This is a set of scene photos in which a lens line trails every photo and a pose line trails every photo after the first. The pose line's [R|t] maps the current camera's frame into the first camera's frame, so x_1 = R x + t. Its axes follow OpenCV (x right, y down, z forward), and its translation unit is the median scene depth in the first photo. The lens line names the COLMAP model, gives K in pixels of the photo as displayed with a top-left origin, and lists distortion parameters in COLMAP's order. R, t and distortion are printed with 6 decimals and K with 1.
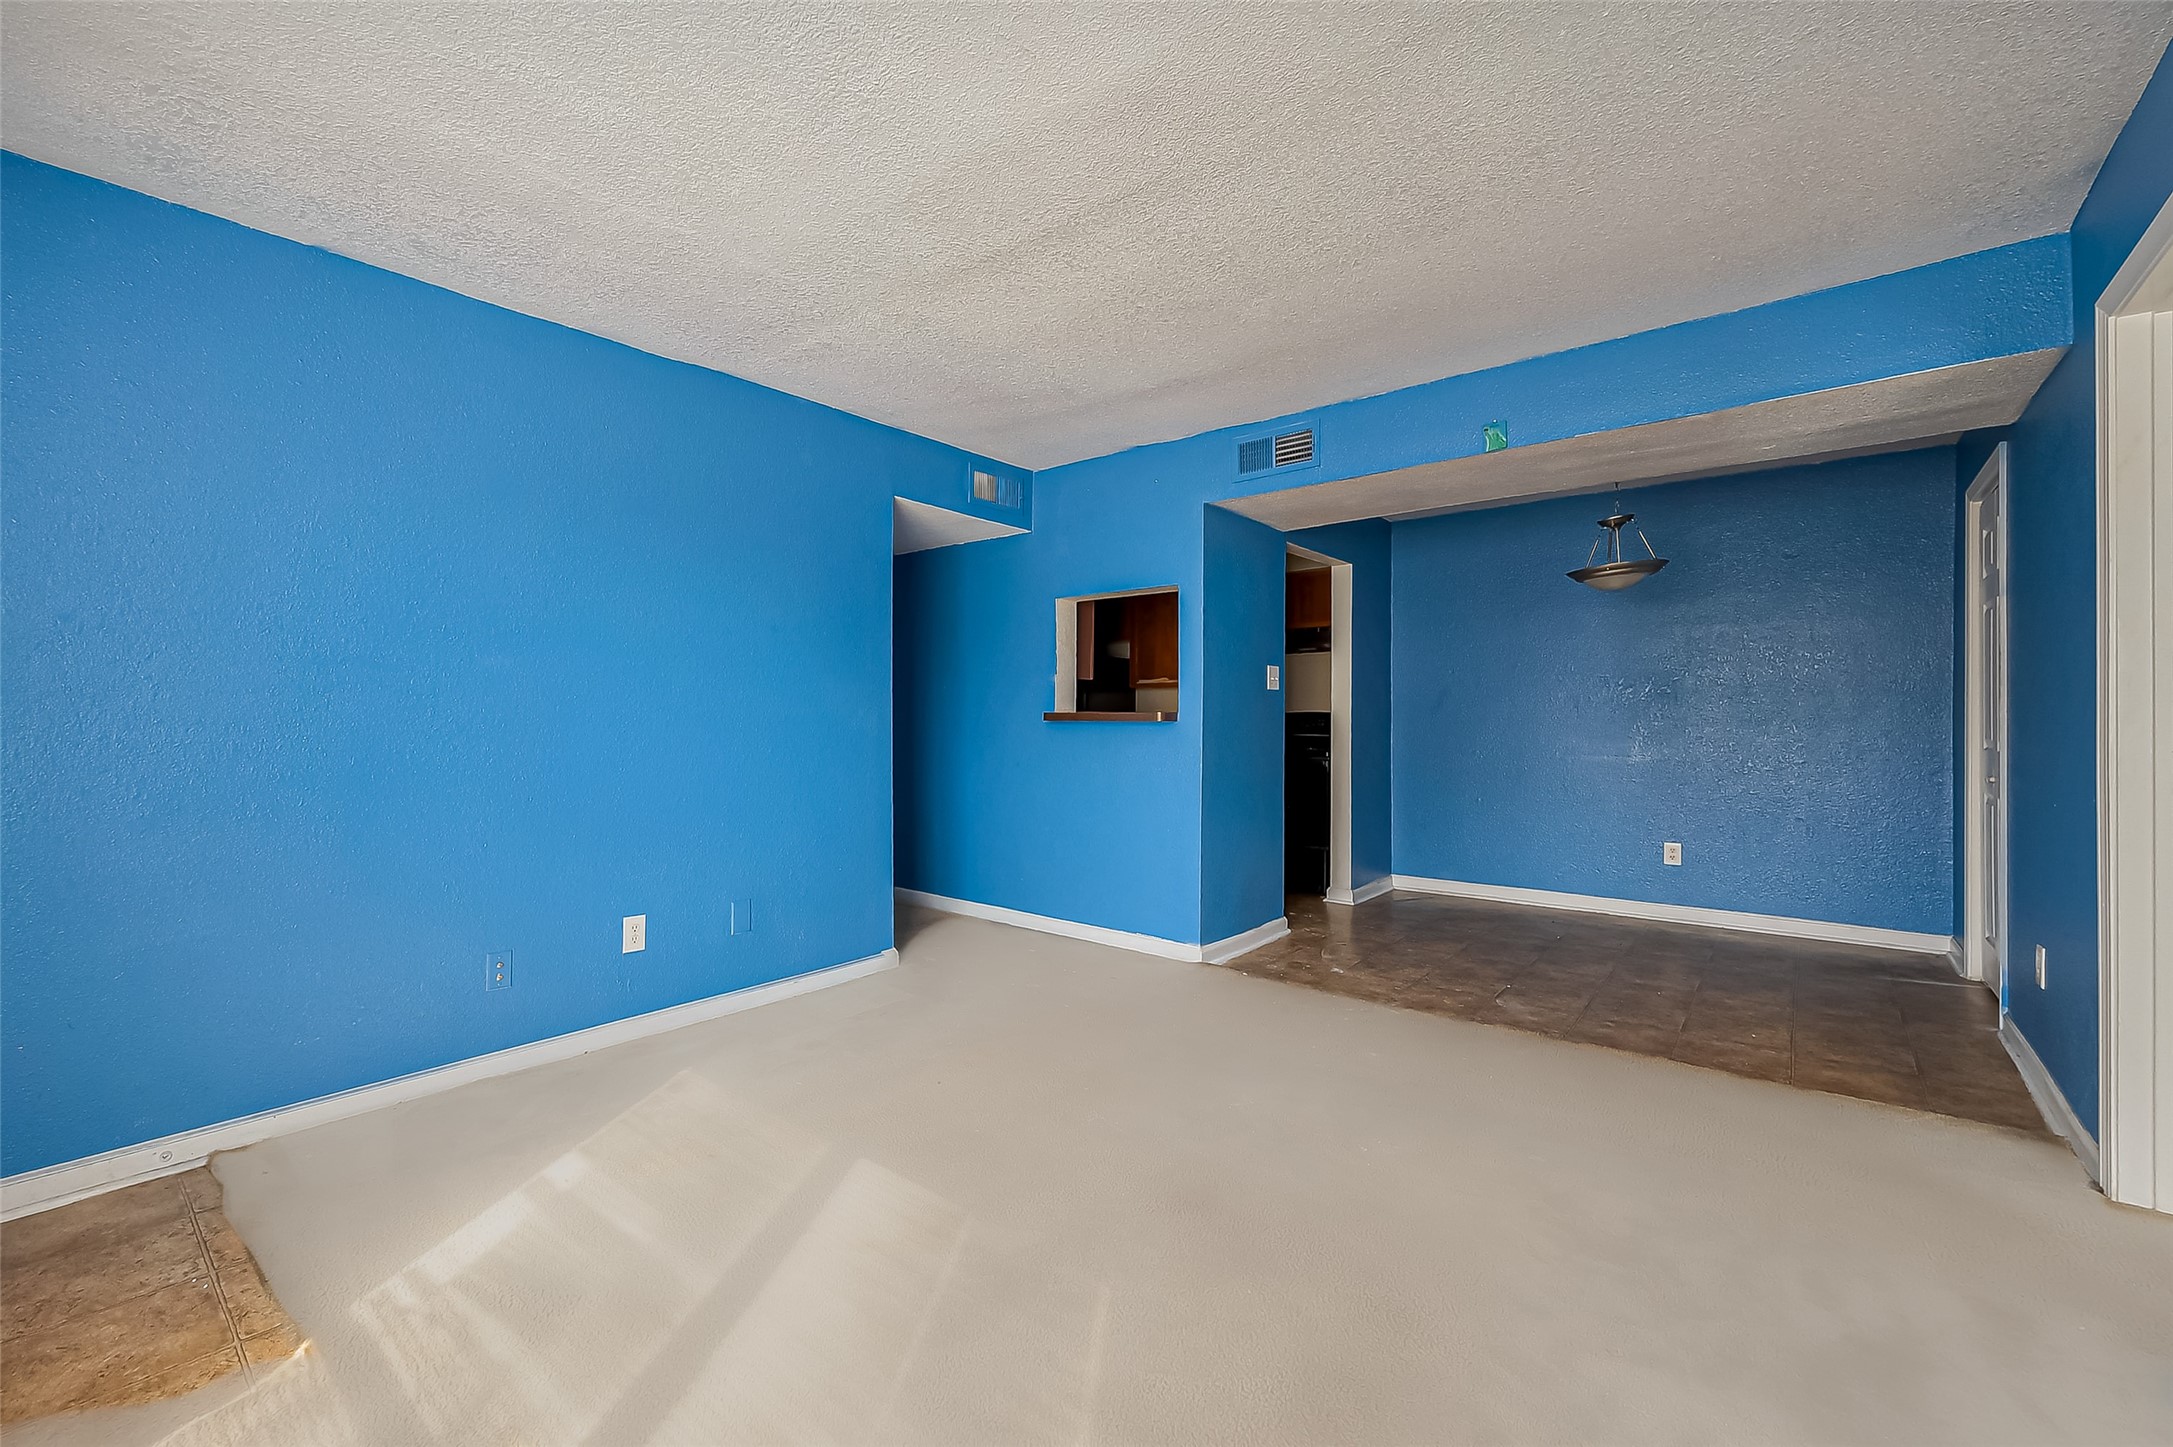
lens RADIAL K [[880.8, 0, 1075.3], [0, 880.8, 720.3], [0, 0, 1]] dist [-0.001019, 0.000231]
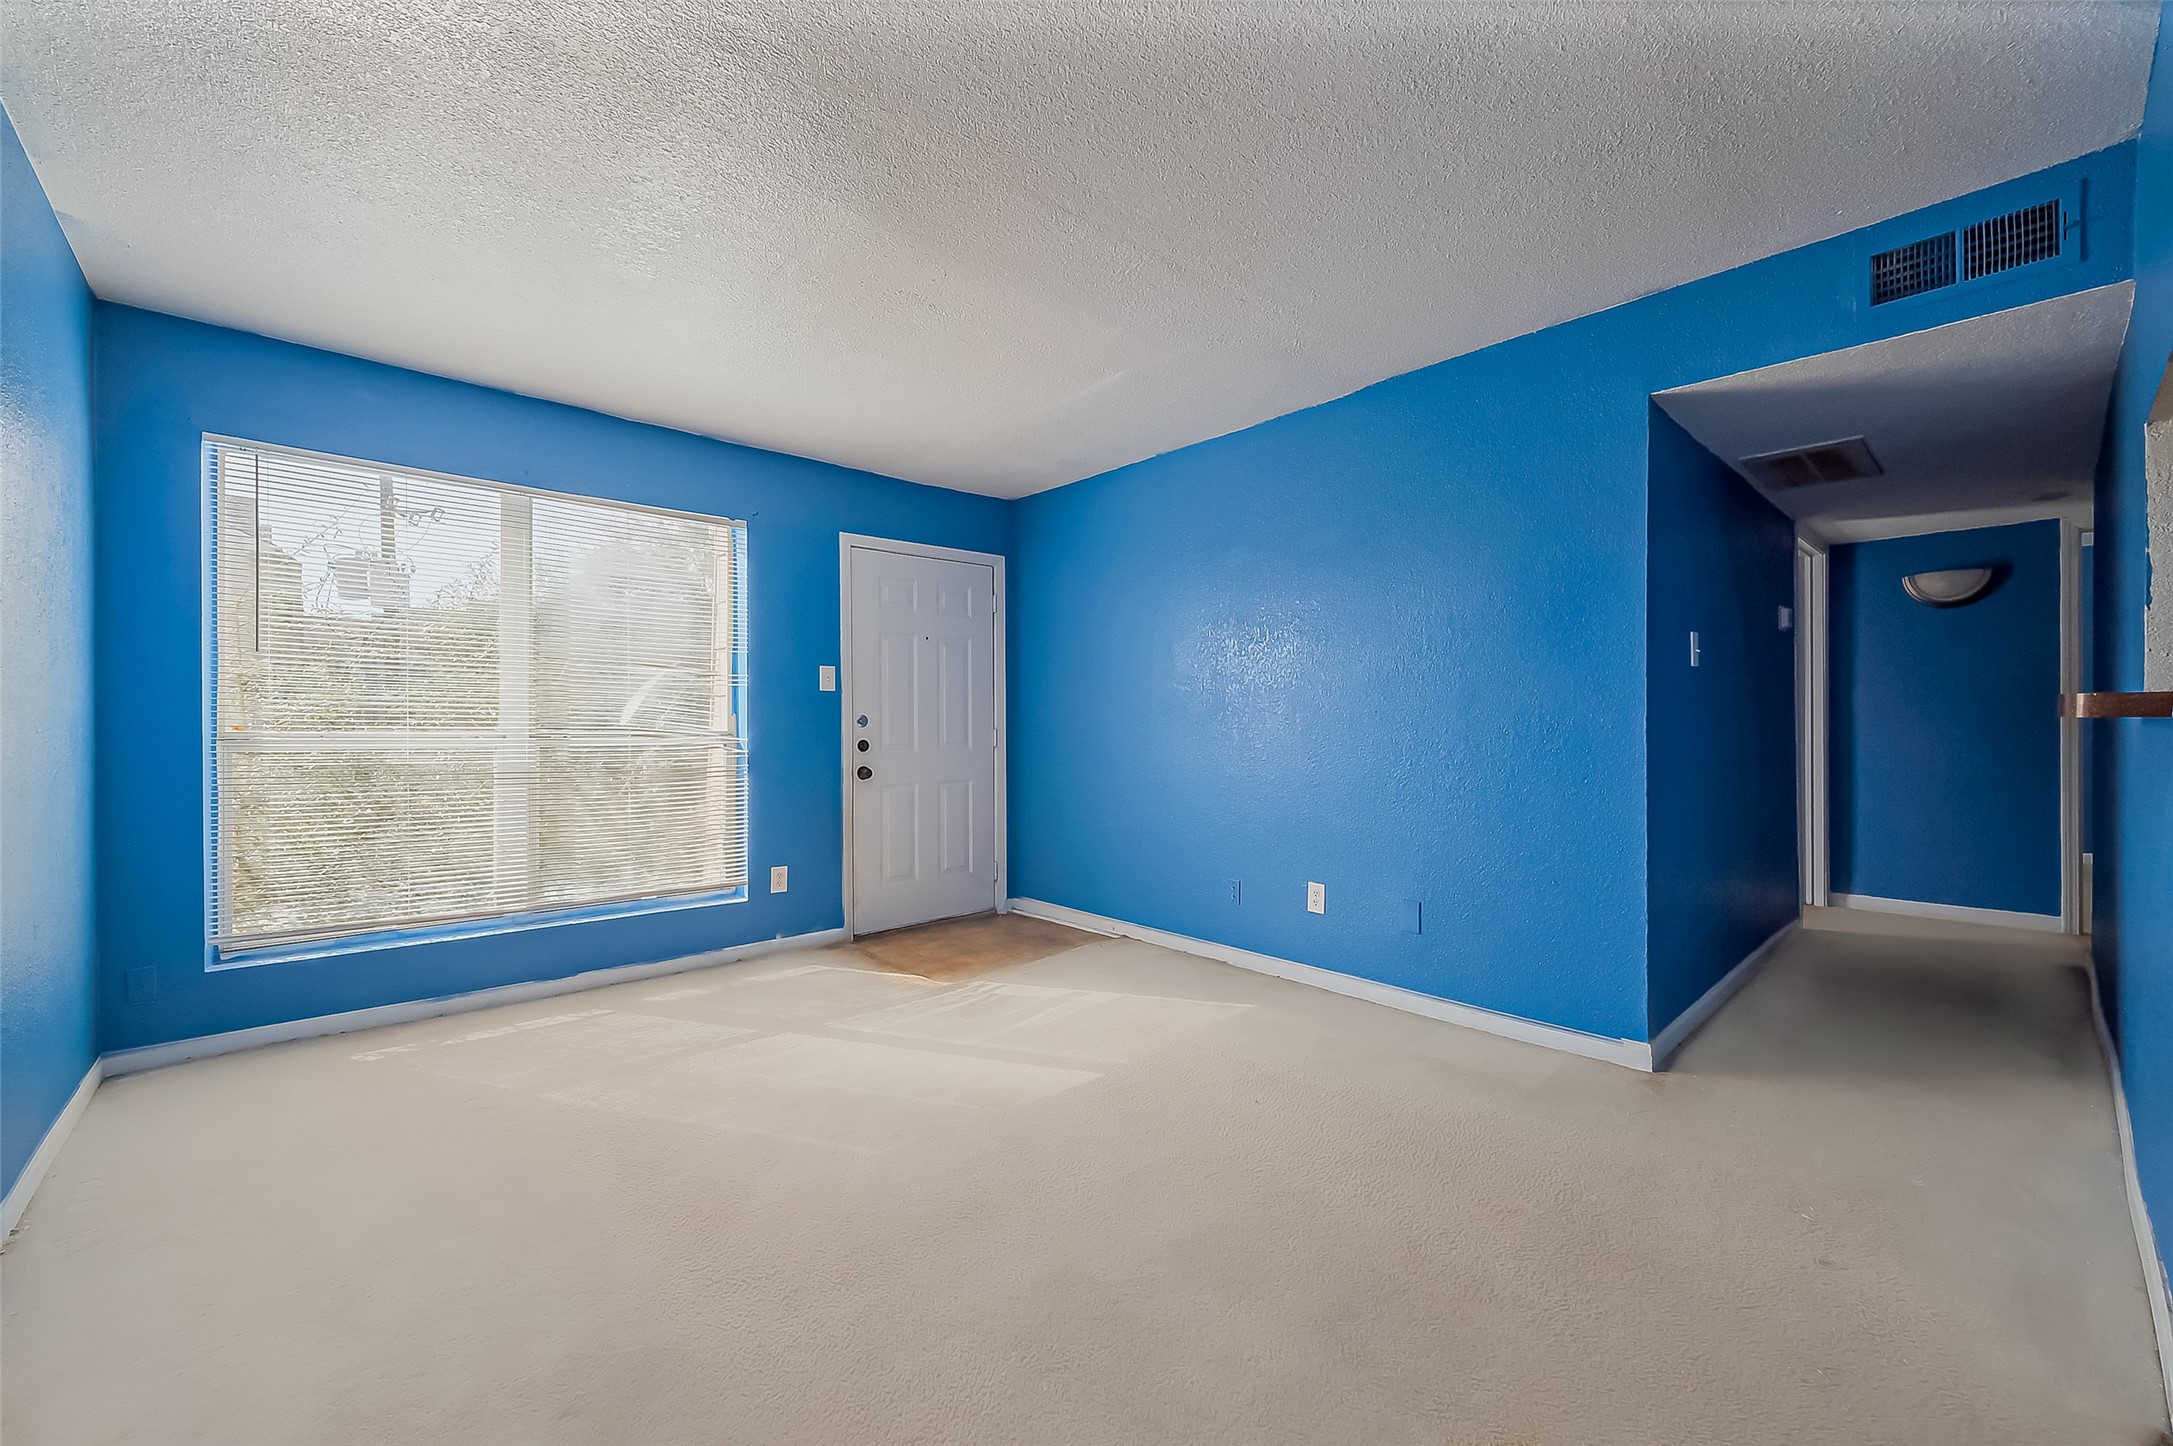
lens RADIAL K [[859.2, 0, 1069.4], [0, 859.2, 726.3], [0, 0, 1]] dist [0.009471, -0.000001]
pose [[-0.150811, 0.005709, -0.988546, 1.095259], [0.004405, 0.999977, 0.005103, -0.004236], [0.988553, -0.003585, -0.150833, 1.277934]]
